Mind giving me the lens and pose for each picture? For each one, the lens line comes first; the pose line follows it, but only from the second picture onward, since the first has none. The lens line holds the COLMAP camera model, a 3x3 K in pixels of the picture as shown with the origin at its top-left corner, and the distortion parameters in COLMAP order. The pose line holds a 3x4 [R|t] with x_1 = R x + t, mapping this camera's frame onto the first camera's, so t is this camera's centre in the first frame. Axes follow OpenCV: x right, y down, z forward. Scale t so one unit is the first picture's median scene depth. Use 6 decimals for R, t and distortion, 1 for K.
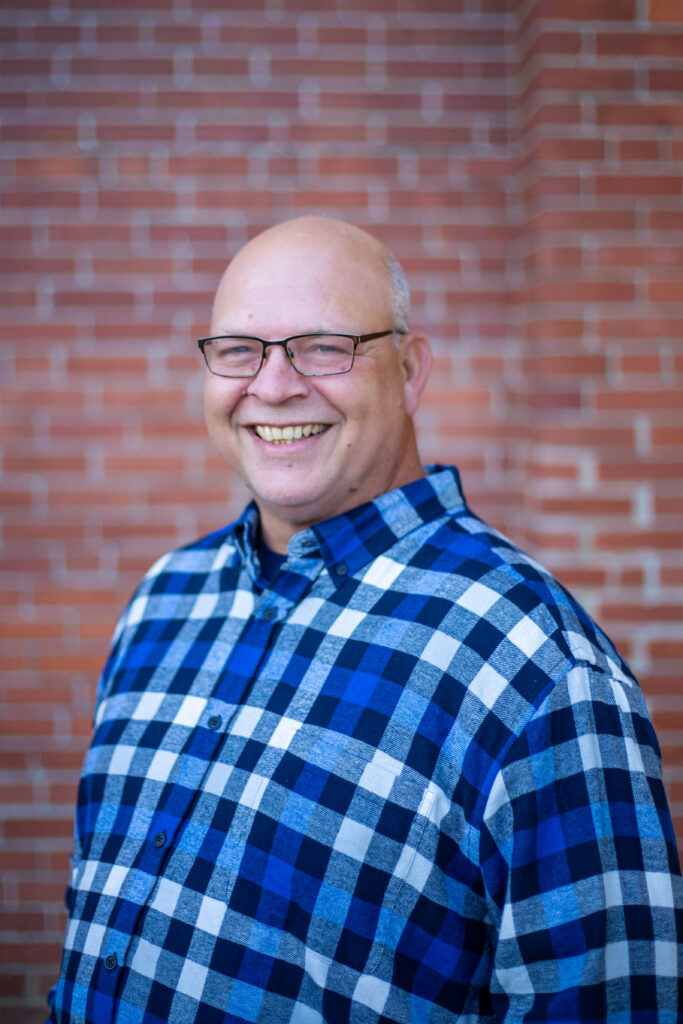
lens RADIAL K [[2212.6, 0, 344.4], [0, 2212.6, 504.0], [0, 0, 1]] dist [-0.070901, 0.000000]
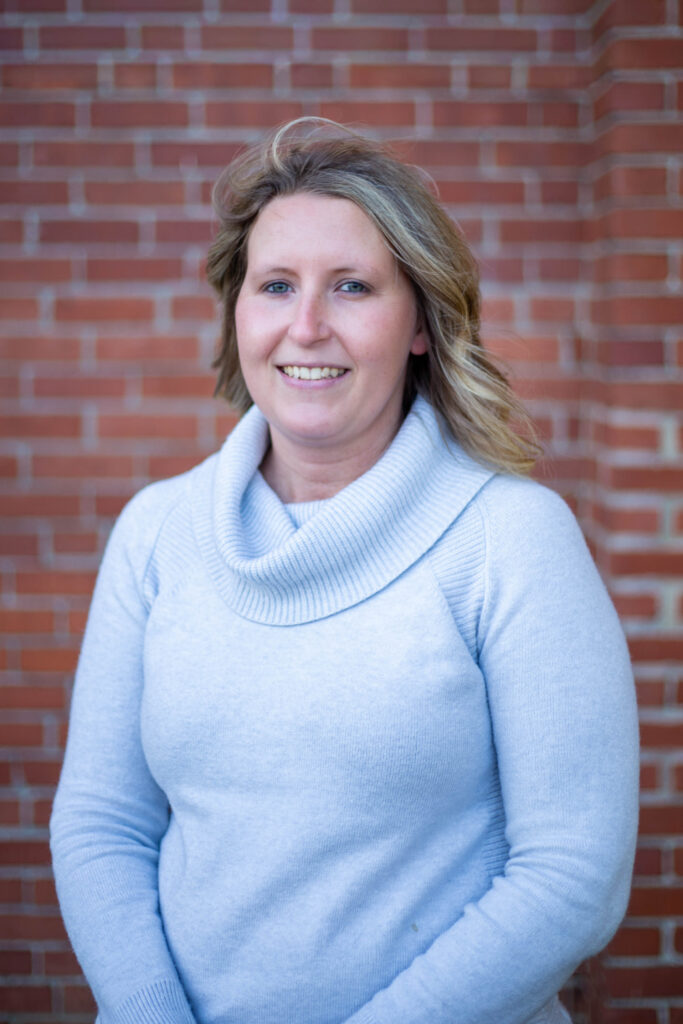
lens RADIAL K [[2212.6, 0, 341.5], [0, 2212.6, 517.2], [0, 0, 1]] dist [-0.070901, 0.000000]
pose [[0.999899, 0.003242, -0.013841, -0.003817], [-0.002789, 0.999464, 0.032611, -0.011222], [0.013939, -0.032569, 0.999372, 0.150998]]
